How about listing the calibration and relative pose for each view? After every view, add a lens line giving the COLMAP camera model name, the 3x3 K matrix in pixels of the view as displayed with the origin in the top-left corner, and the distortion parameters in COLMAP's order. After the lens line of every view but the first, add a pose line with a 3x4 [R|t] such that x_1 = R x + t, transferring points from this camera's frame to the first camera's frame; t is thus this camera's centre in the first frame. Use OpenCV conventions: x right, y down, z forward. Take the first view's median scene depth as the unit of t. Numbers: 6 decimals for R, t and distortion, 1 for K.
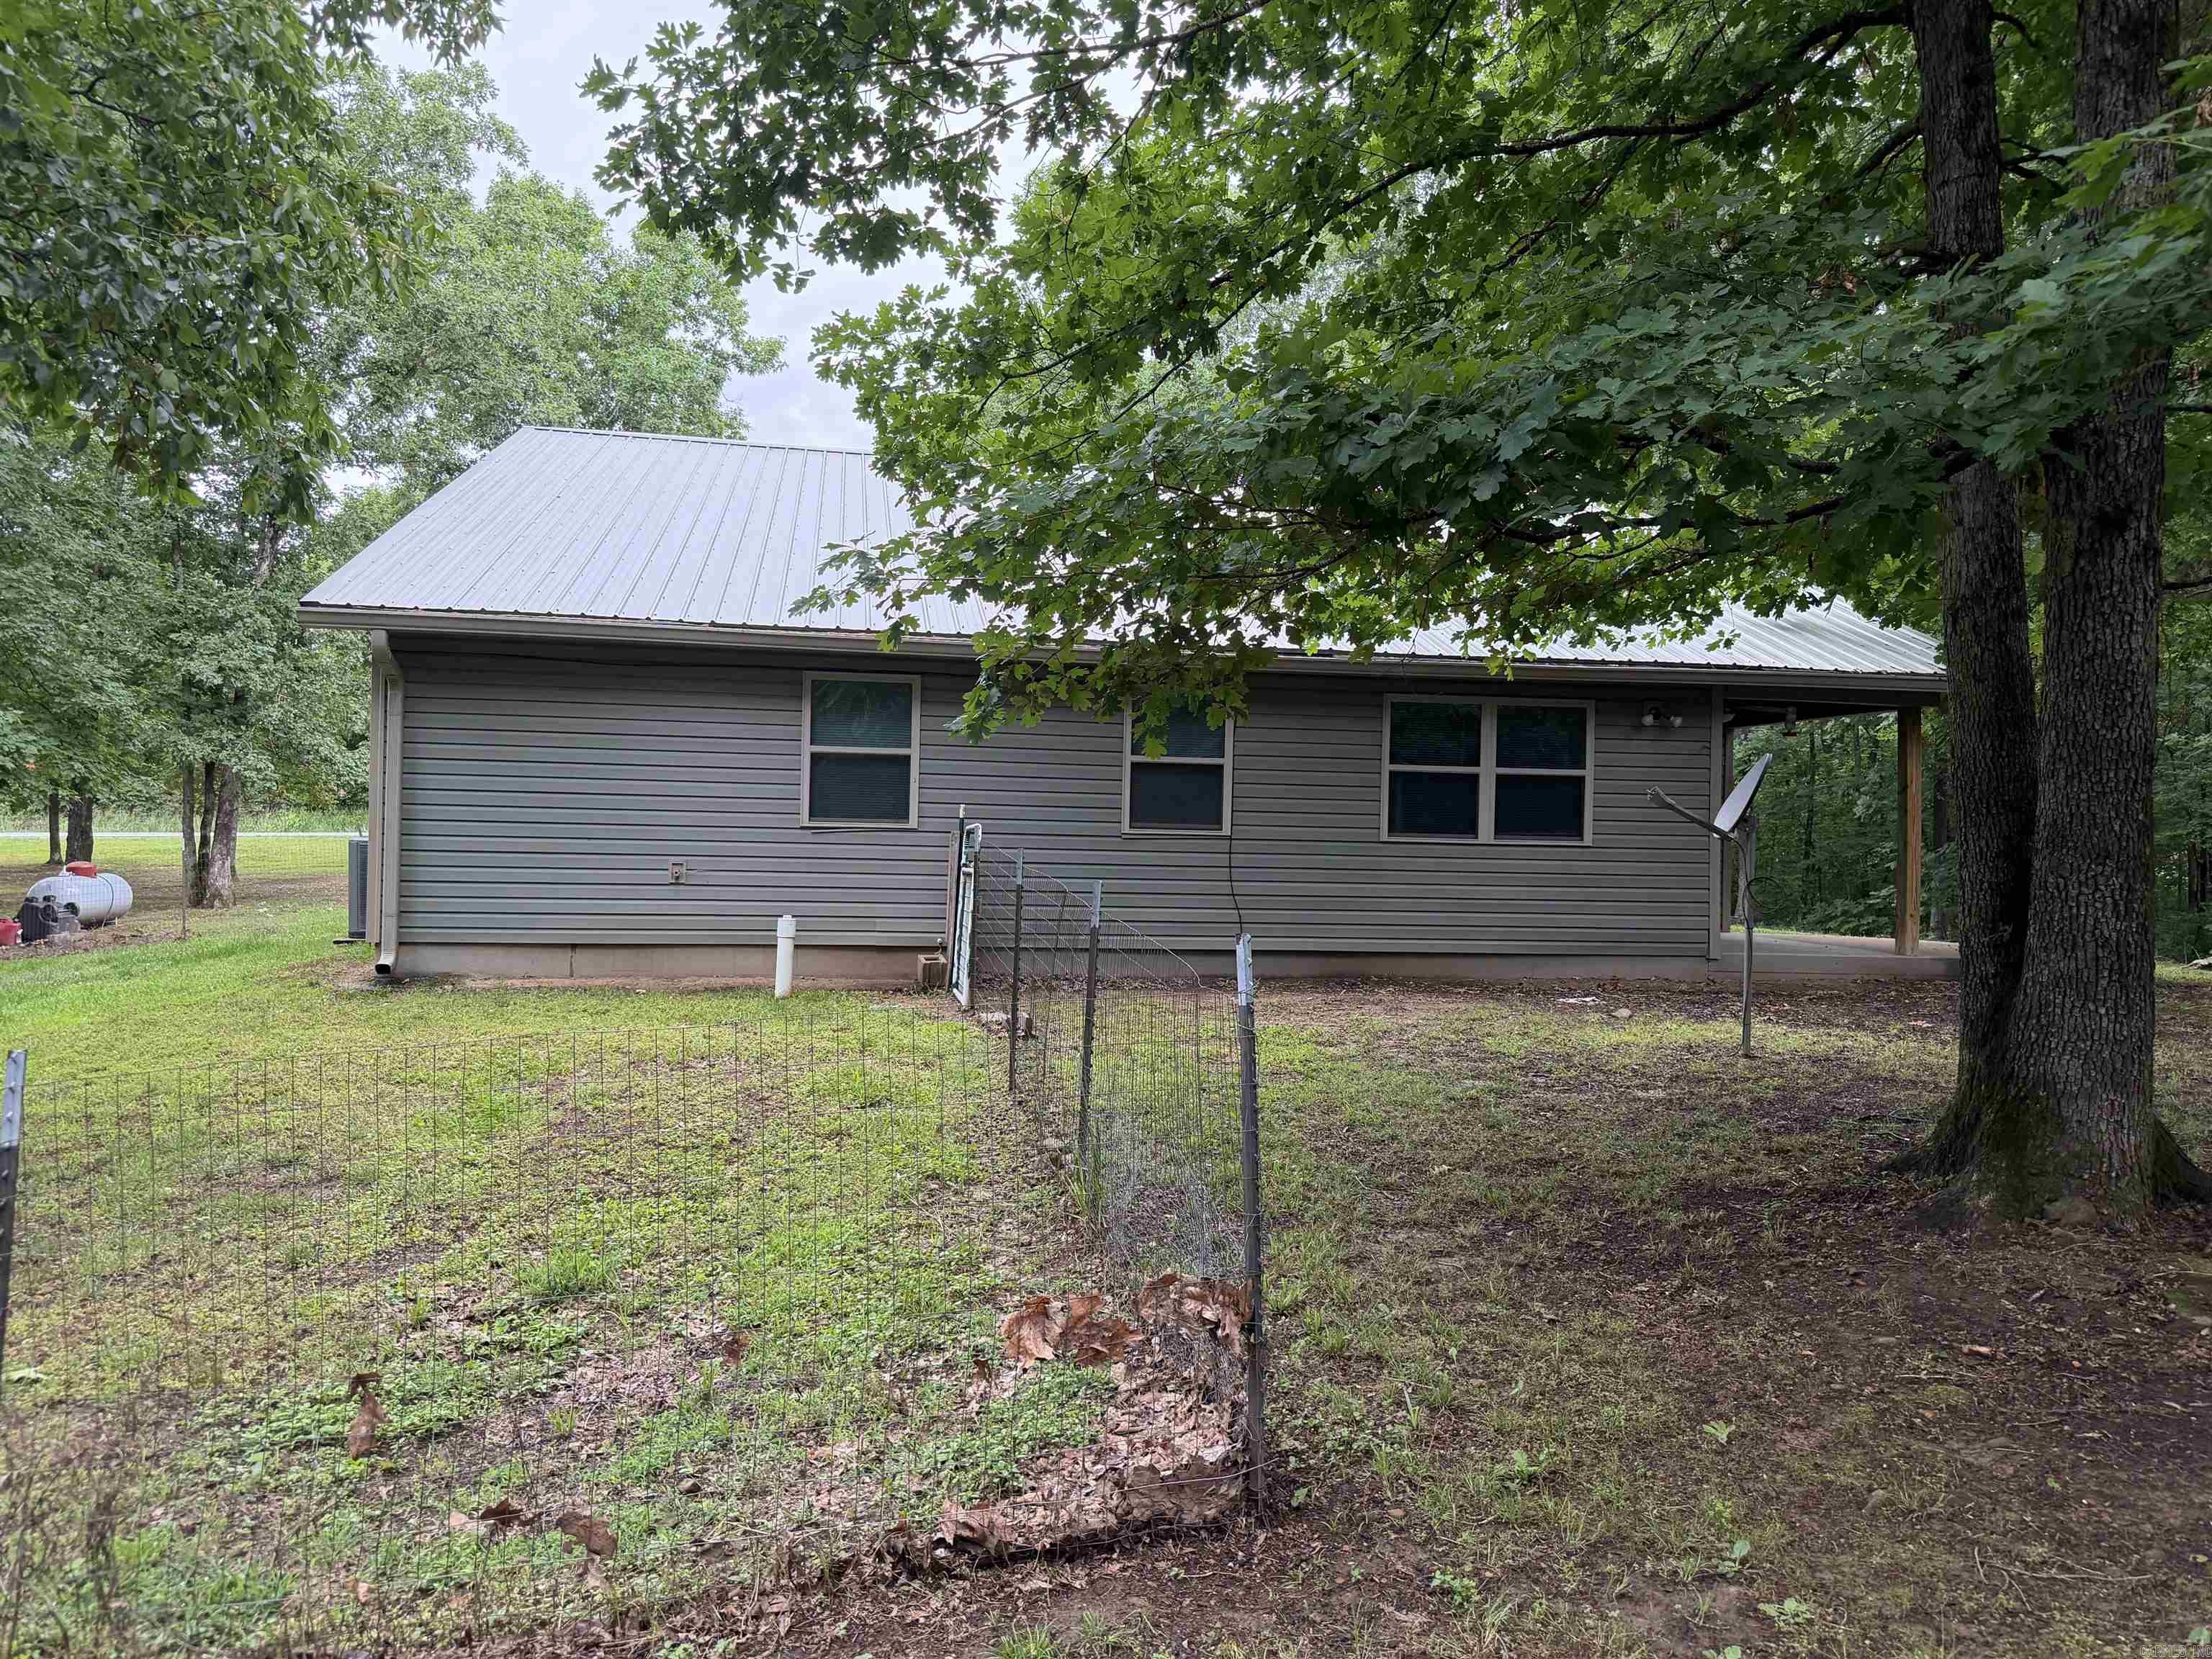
lens RADIAL K [[1564.2, 0, 1106.0], [0, 1564.2, 829.5], [0, 0, 1]] dist [0.137393, -0.237053]
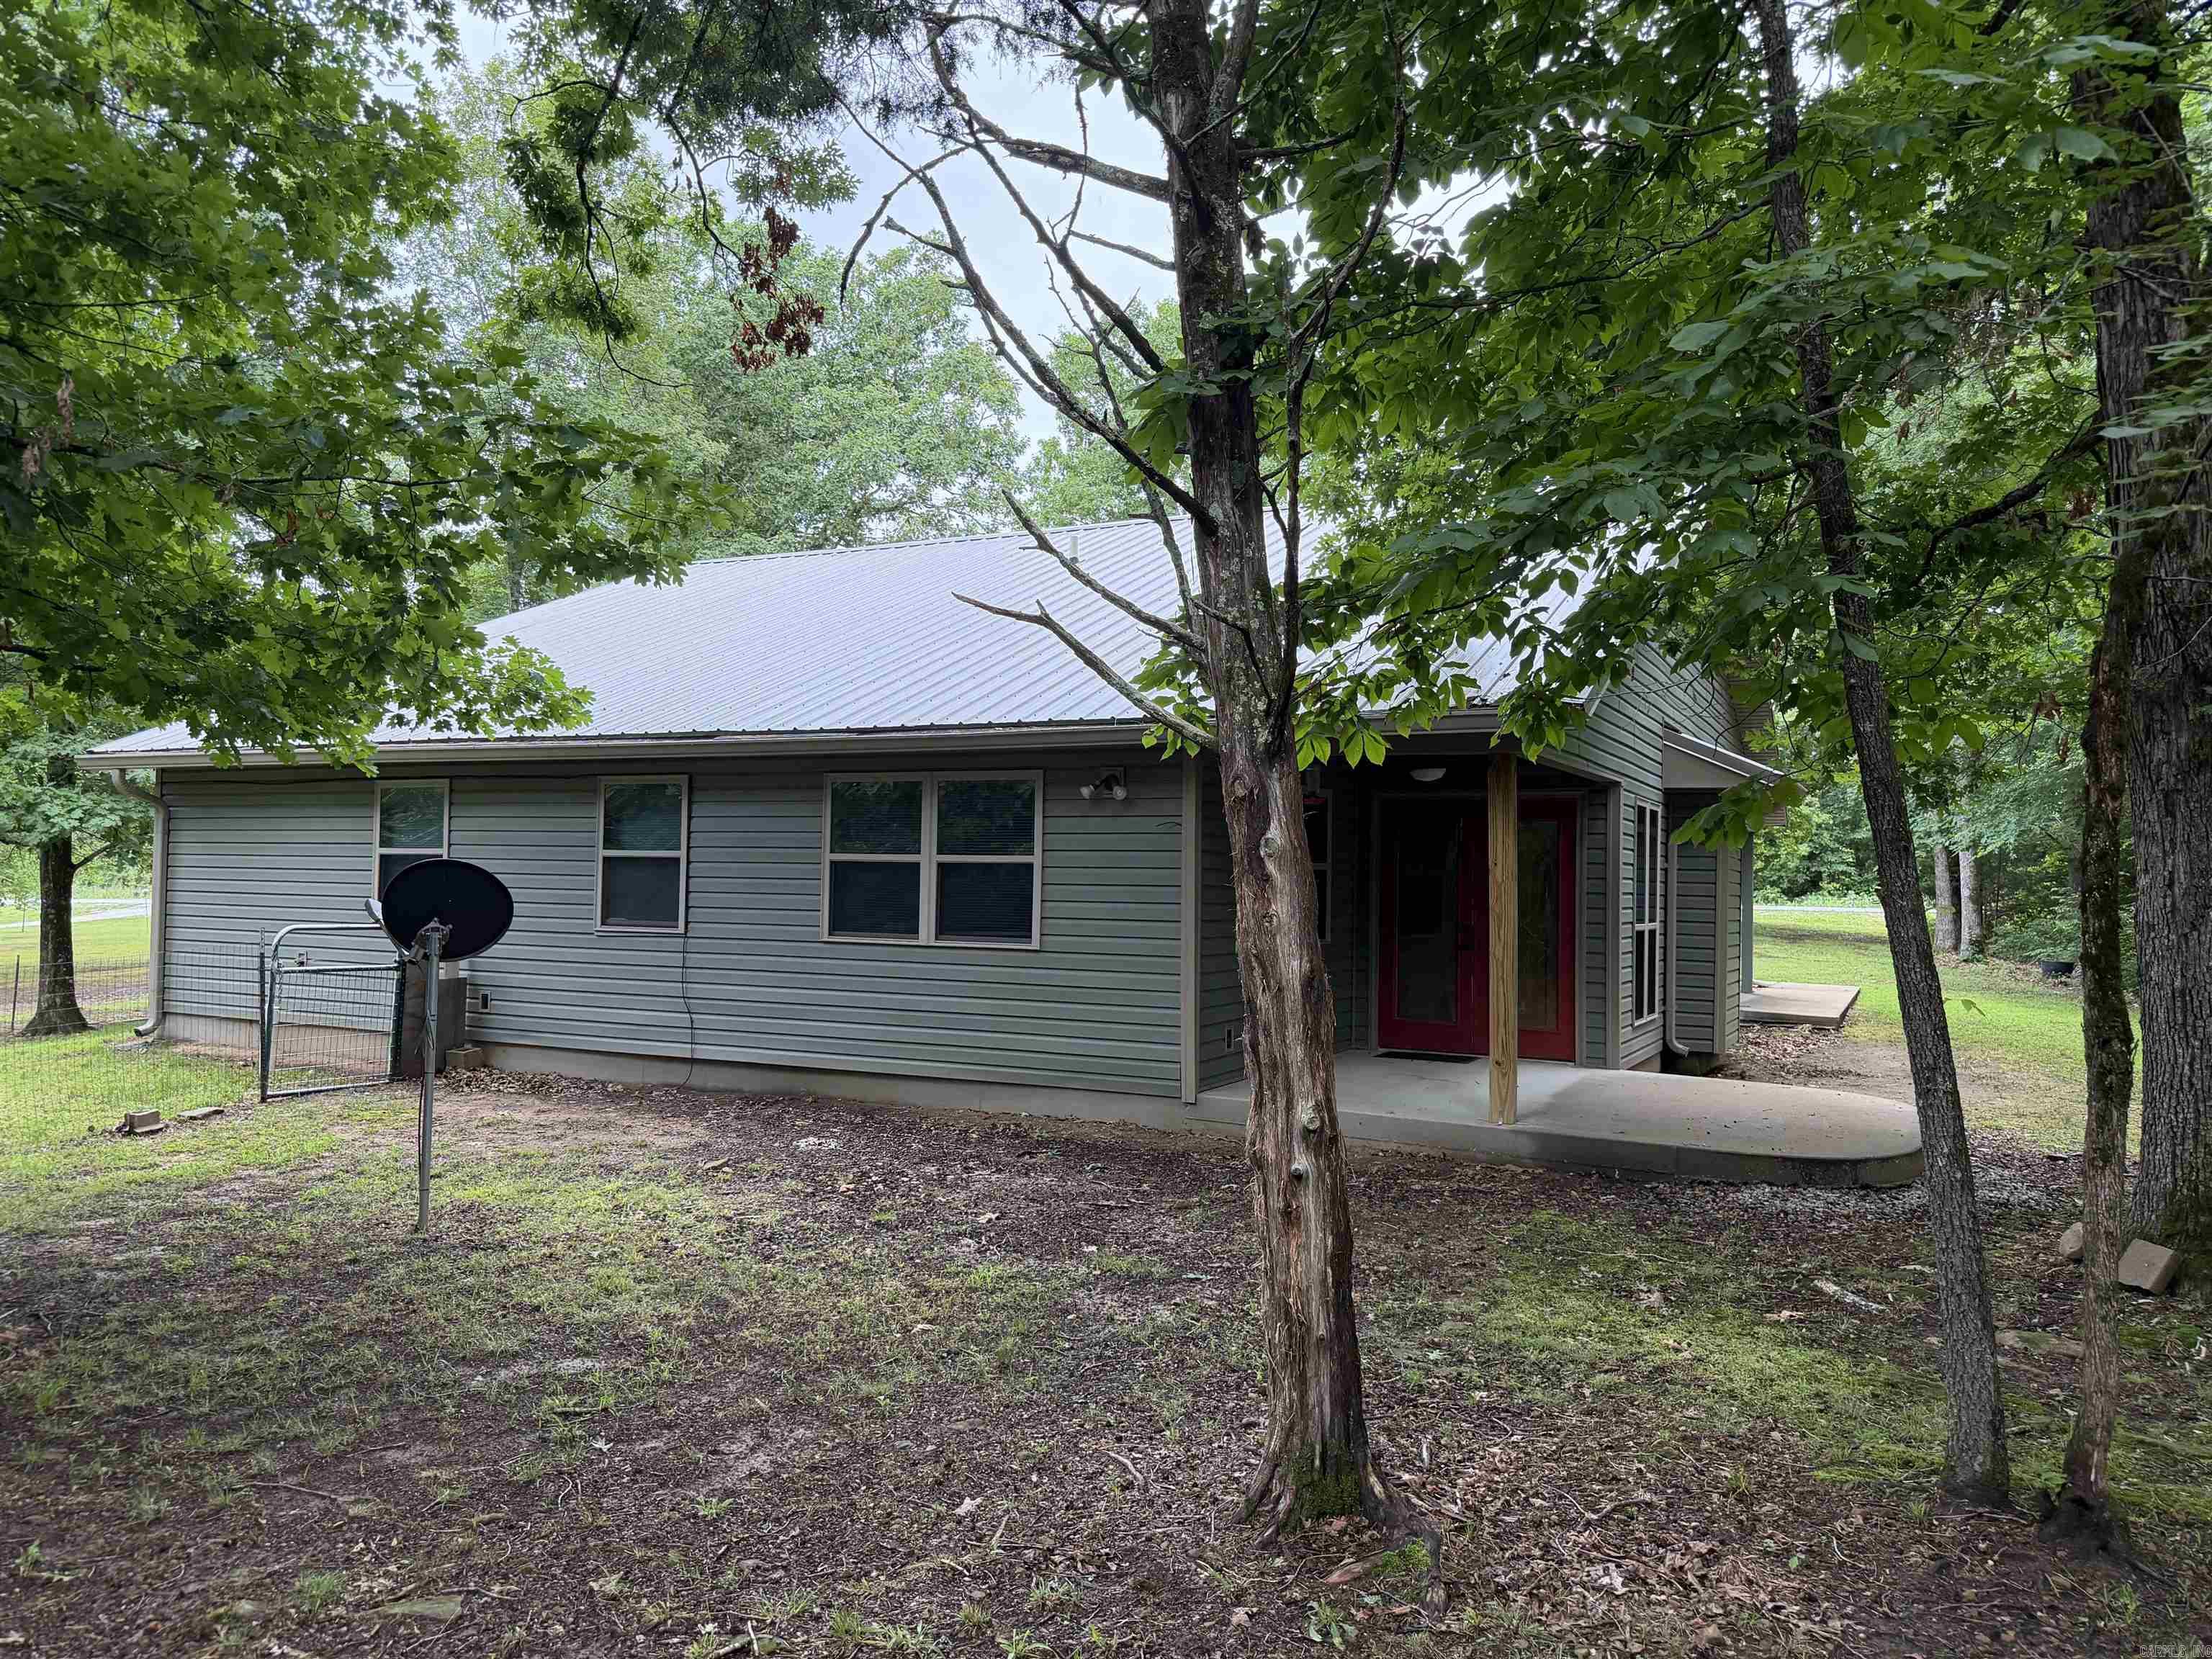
lens RADIAL K [[1564.2, 0, 1106.0], [0, 1564.2, 829.5], [0, 0, 1]] dist [0.137393, -0.237053]
pose [[0.799161, -0.033117, -0.600204, 0.825984], [-0.016134, 0.996940, -0.076490, 0.009987], [0.600901, 0.070811, 0.796181, 0.386321]]
